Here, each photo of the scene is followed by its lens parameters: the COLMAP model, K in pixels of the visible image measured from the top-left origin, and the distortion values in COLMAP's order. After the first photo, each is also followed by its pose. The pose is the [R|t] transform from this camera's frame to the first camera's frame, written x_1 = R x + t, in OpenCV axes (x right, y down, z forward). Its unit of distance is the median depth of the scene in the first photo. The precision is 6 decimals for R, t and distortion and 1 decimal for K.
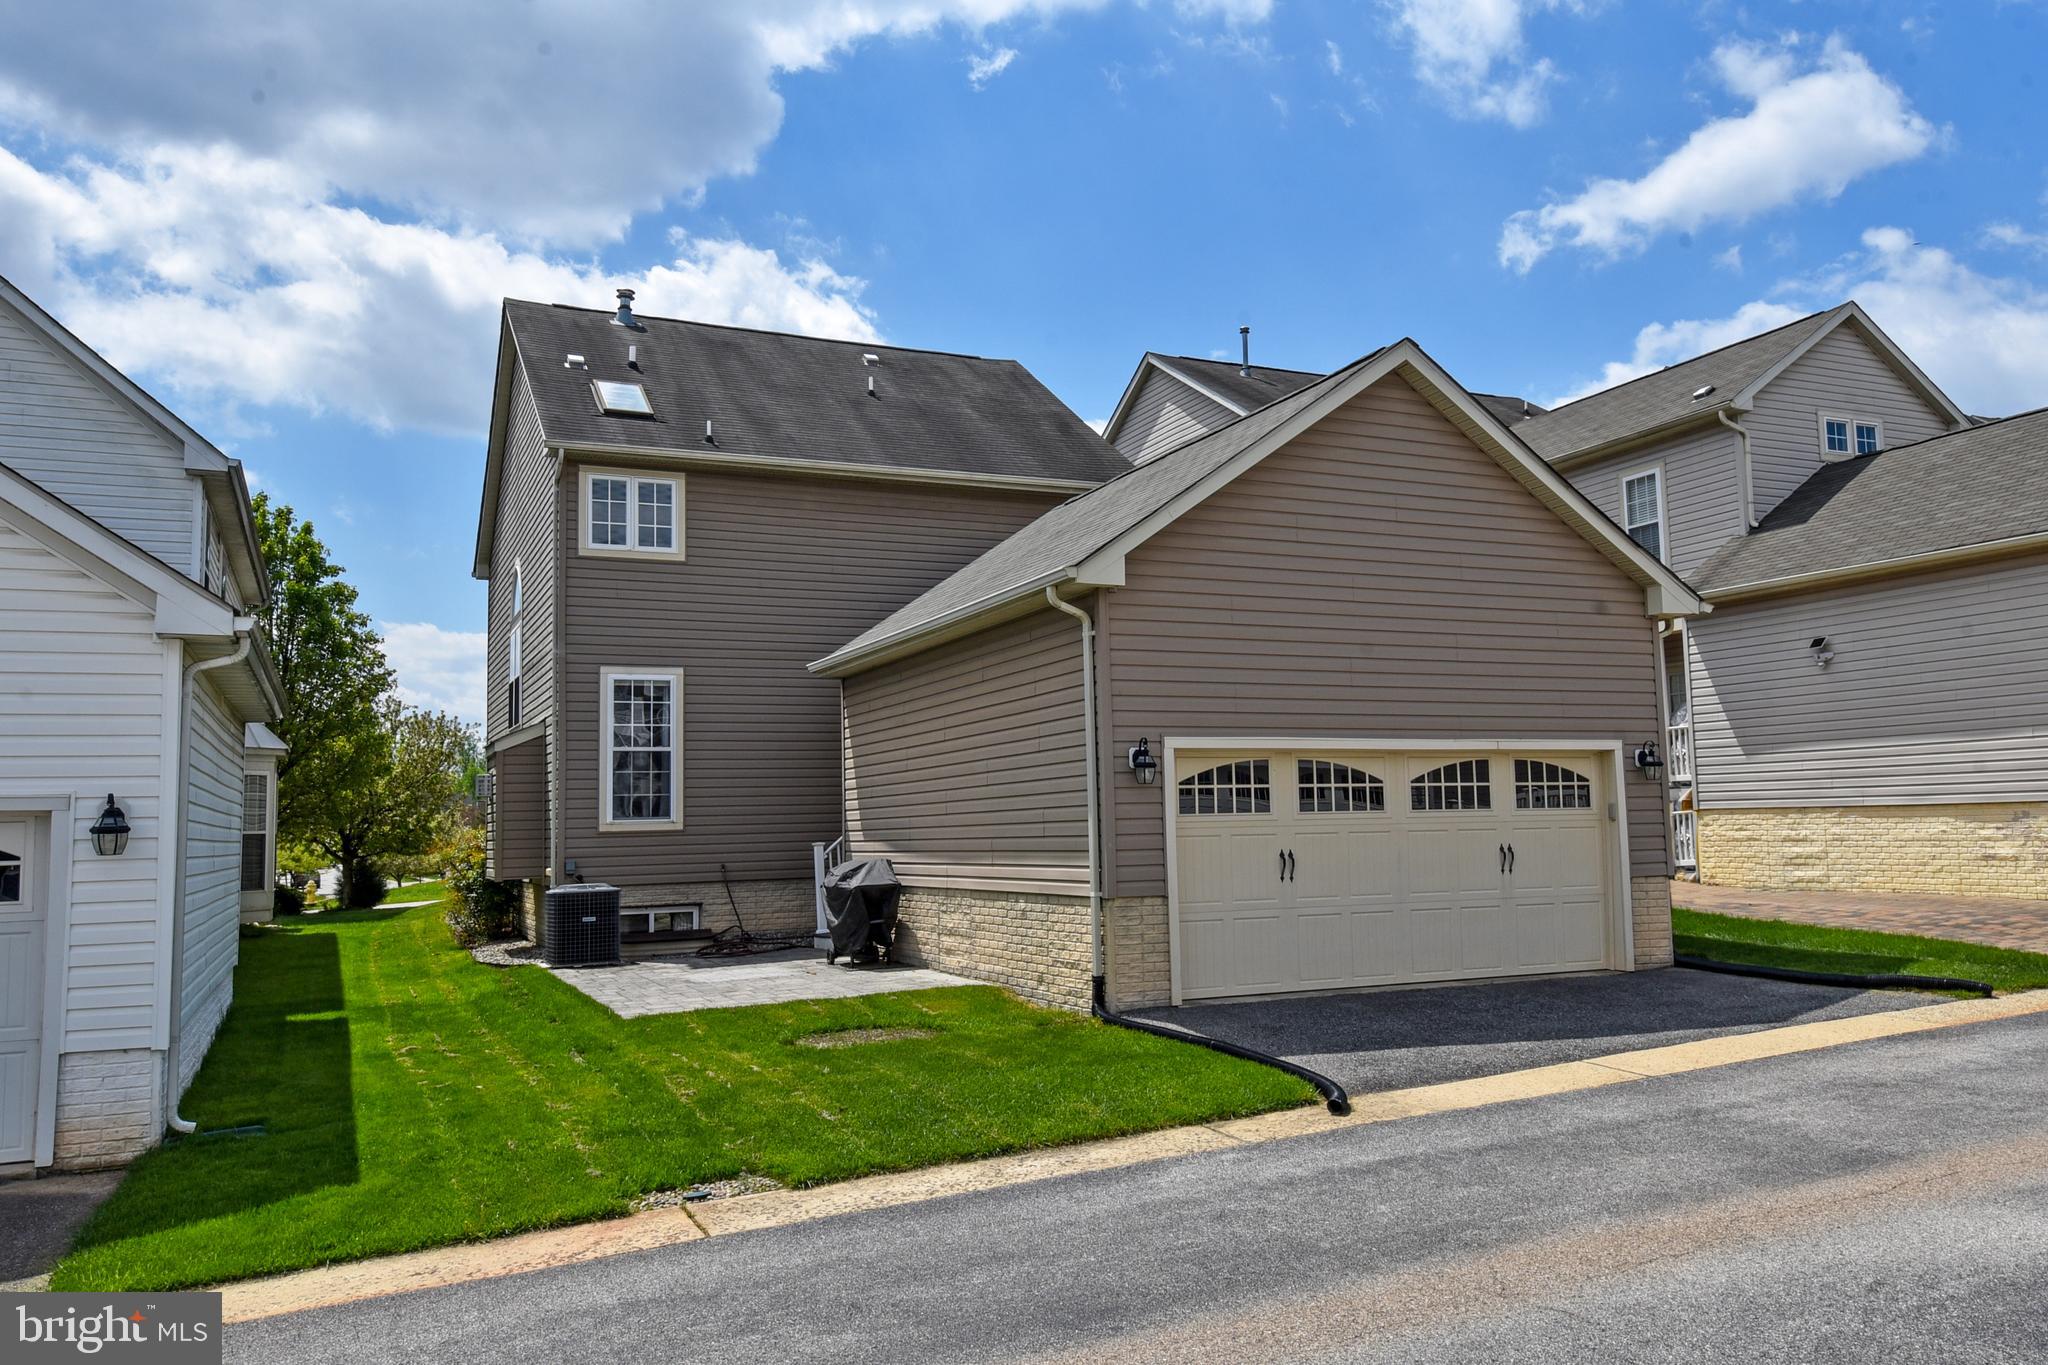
lens RADIAL K [[1529.2, 0, 1022.8], [0, 1529.2, 713.8], [0, 0, 1]] dist [0.005350, 0.000728]
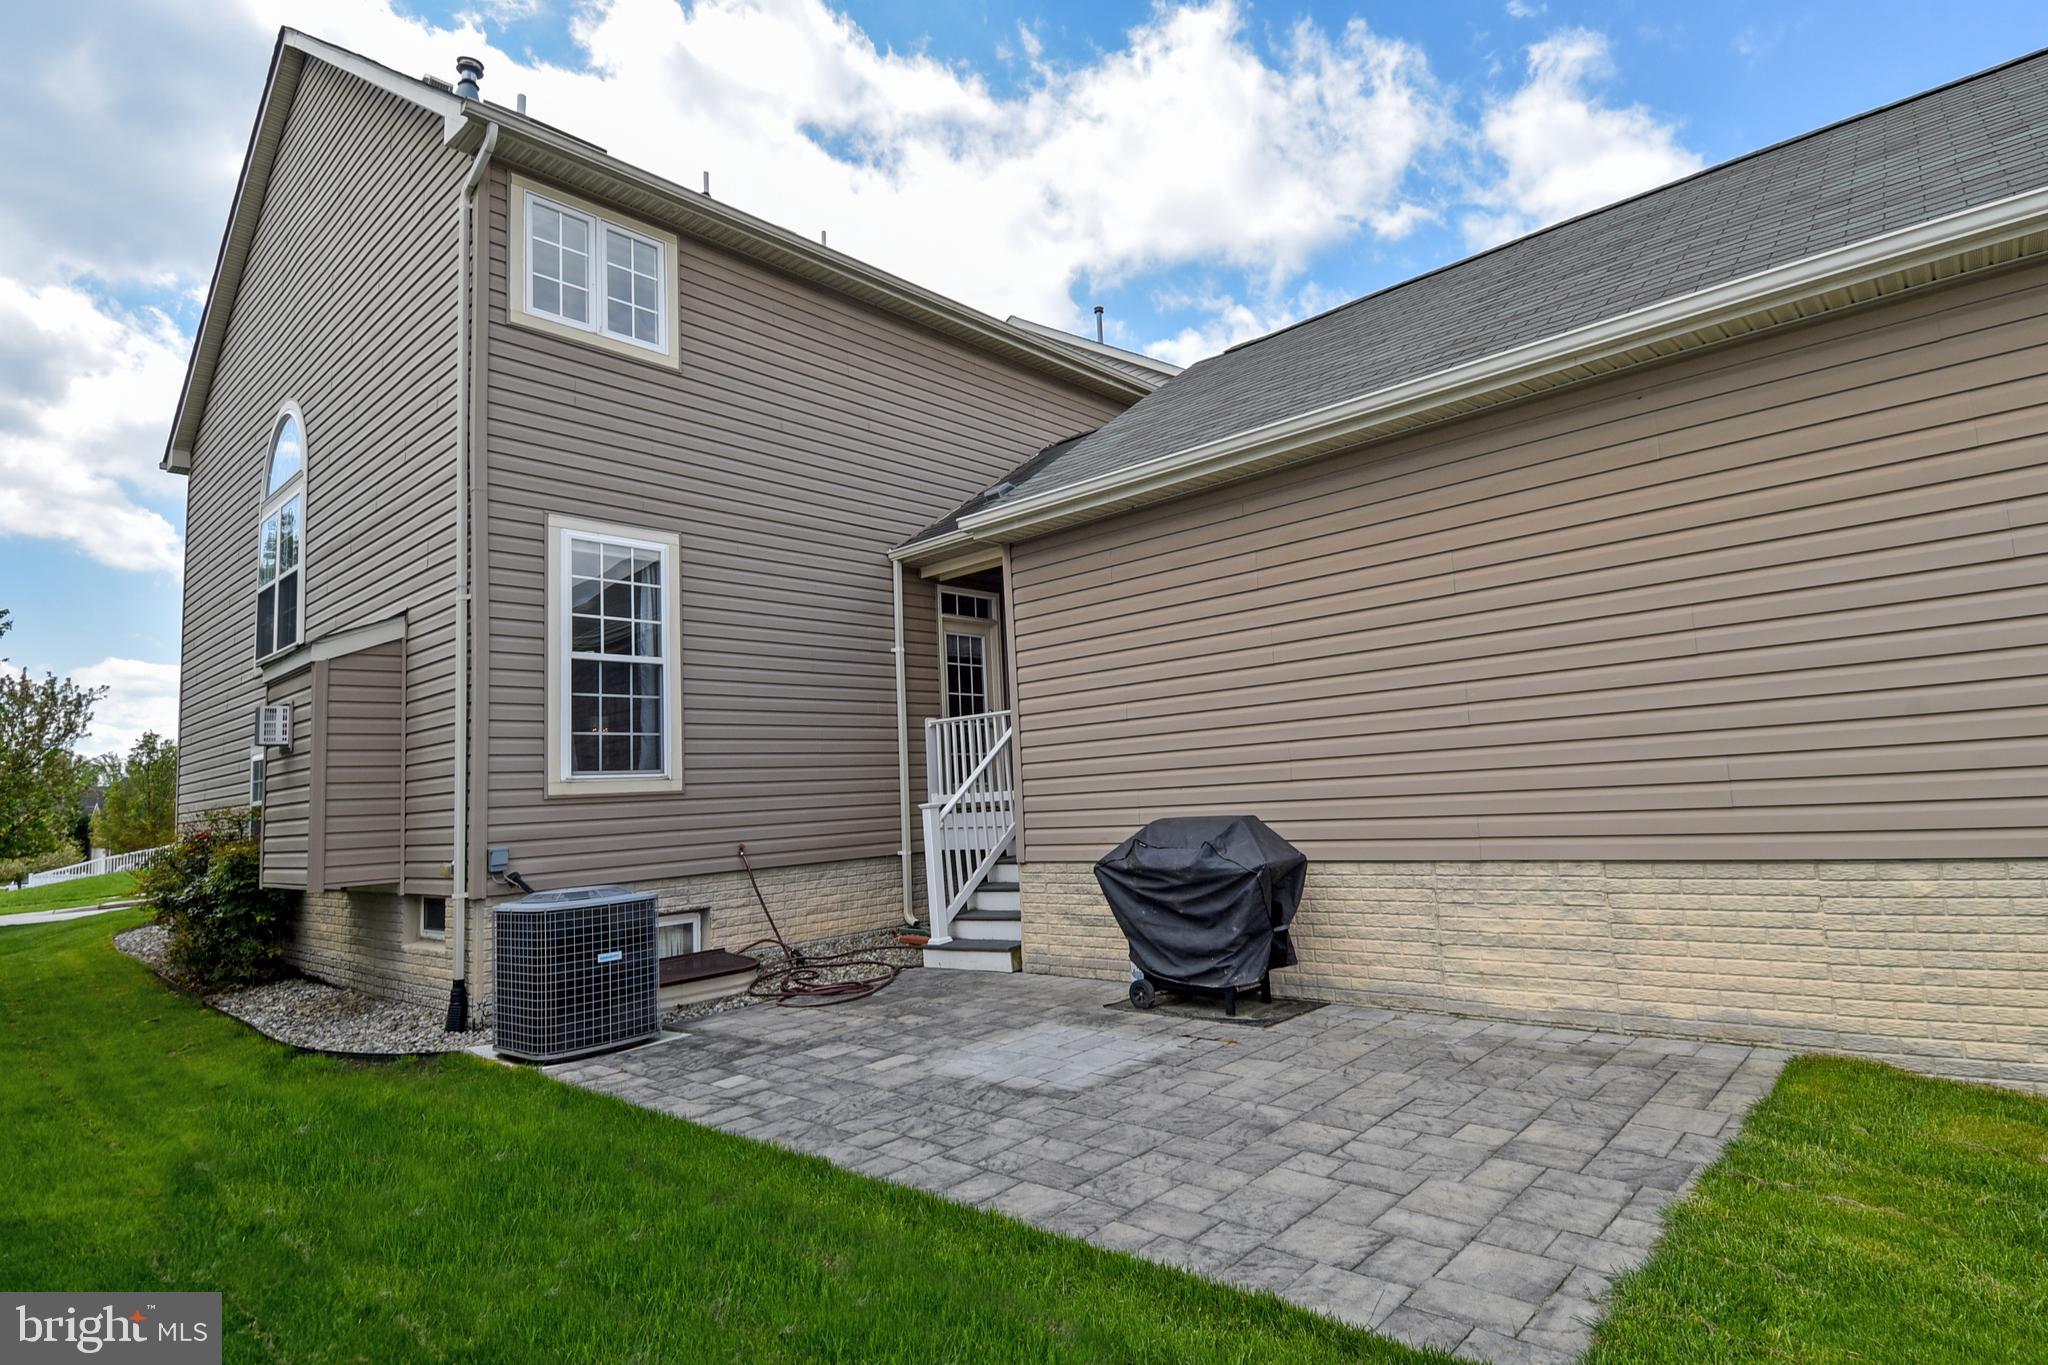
lens RADIAL K [[1092.1, 0, 1064.6], [0, 1092.1, 686.0], [0, 0, 1]] dist [0.052398, -0.059790]
pose [[0.916186, 0.017263, 0.400382, -0.258746], [-0.000511, 0.999121, -0.041909, 0.051830], [-0.400754, 0.038192, 0.915389, 0.527771]]
